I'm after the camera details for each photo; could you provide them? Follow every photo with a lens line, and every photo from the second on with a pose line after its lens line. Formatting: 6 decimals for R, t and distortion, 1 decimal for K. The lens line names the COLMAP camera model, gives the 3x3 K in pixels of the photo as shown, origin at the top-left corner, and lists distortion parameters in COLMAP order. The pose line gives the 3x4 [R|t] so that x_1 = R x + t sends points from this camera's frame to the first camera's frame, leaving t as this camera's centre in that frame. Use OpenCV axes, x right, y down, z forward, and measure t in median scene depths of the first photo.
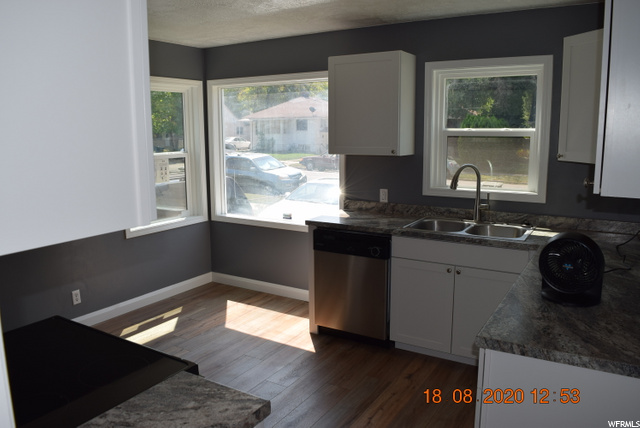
lens RADIAL K [[512.5, 0, 320.2], [0, 512.5, 213.0], [0, 0, 1]] dist [-0.053314, -0.001891]
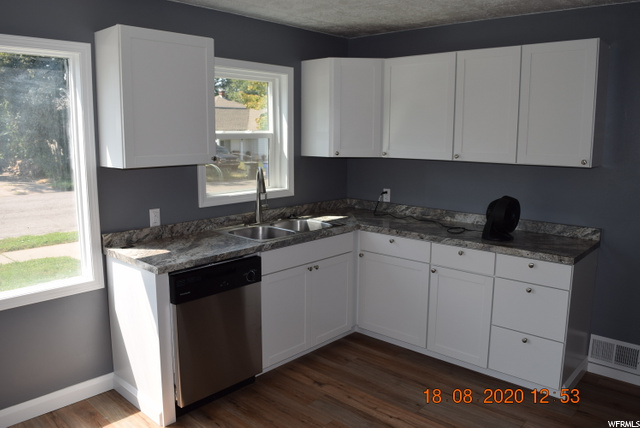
lens RADIAL K [[512.5, 0, 320.4], [0, 512.5, 213.2], [0, 0, 1]] dist [-0.053314, -0.001891]
pose [[0.184353, -0.148666, 0.971551, -0.665817], [0.160704, 0.979751, 0.119427, -0.106376], [-0.969633, 0.134115, 0.204511, 0.686586]]
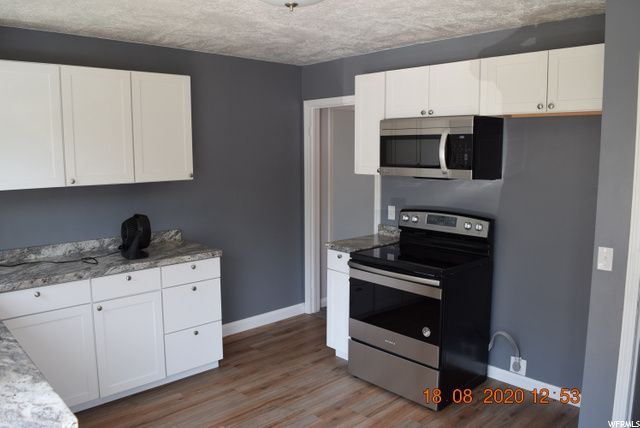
lens RADIAL K [[512.5, 0, 320.1], [0, 512.5, 213.6], [0, 0, 1]] dist [-0.053314, -0.001891]
pose [[-0.965967, -0.024349, 0.257517, -0.304772], [0.052496, 0.956387, 0.287348, -0.223216], [-0.253282, 0.291087, -0.922560, 1.302729]]
